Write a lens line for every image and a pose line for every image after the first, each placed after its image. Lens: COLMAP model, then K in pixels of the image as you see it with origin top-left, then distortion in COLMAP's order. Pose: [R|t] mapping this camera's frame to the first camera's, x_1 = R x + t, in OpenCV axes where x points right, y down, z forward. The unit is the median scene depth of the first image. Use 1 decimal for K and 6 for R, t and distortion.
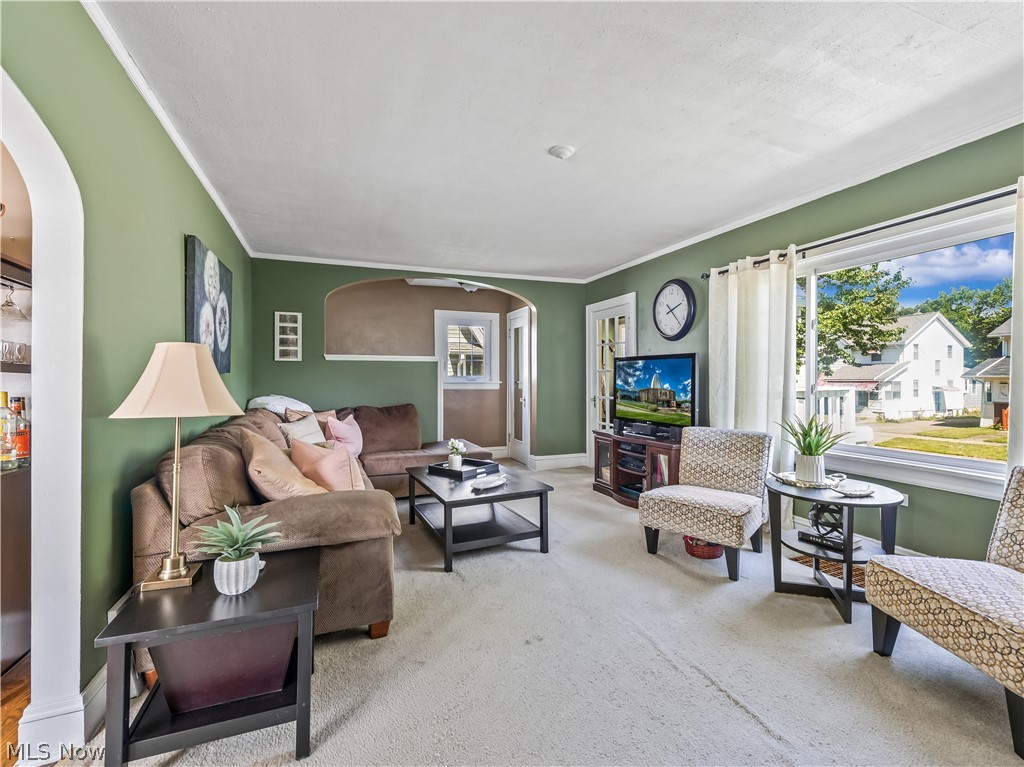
lens RADIAL K [[489.0, 0, 478.5], [0, 489.0, 380.2], [0, 0, 1]] dist [0.017255, -0.000001]
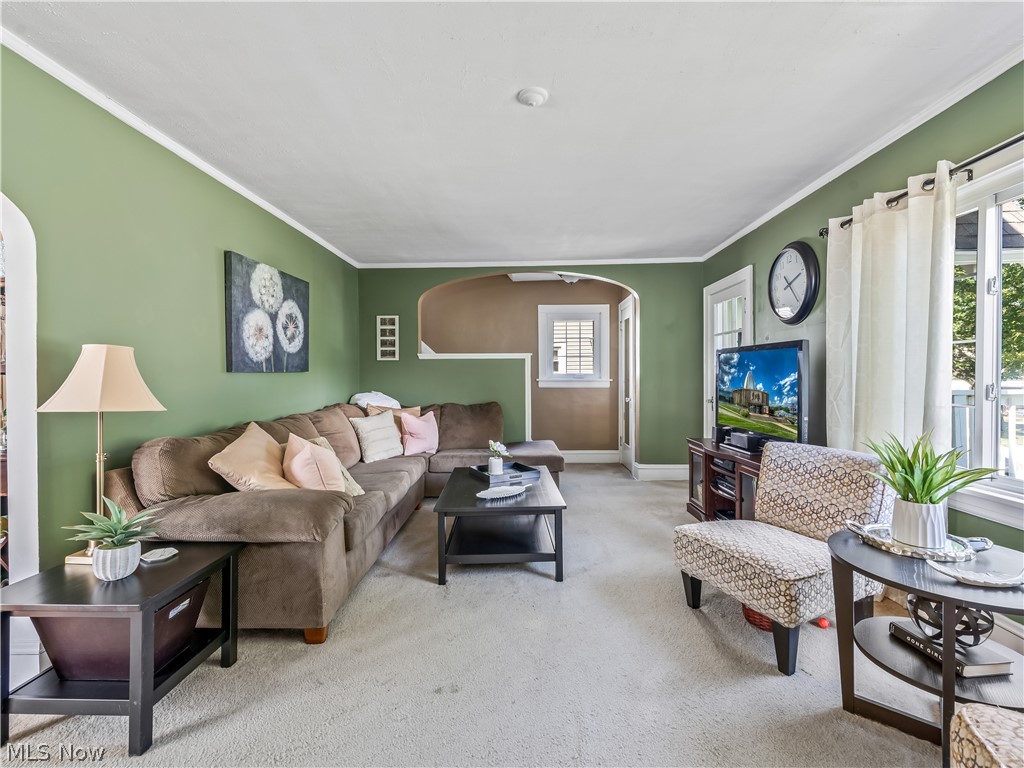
lens RADIAL K [[460.2, 0, 512.0], [0, 460.2, 384.0], [0, 0, 1]] dist [0.011296, -0.000535]
pose [[0.915940, 0.004737, -0.401288, 0.346235], [0.000705, 0.999910, 0.013414, -0.000451], [0.401315, -0.012570, 0.915854, 0.217226]]
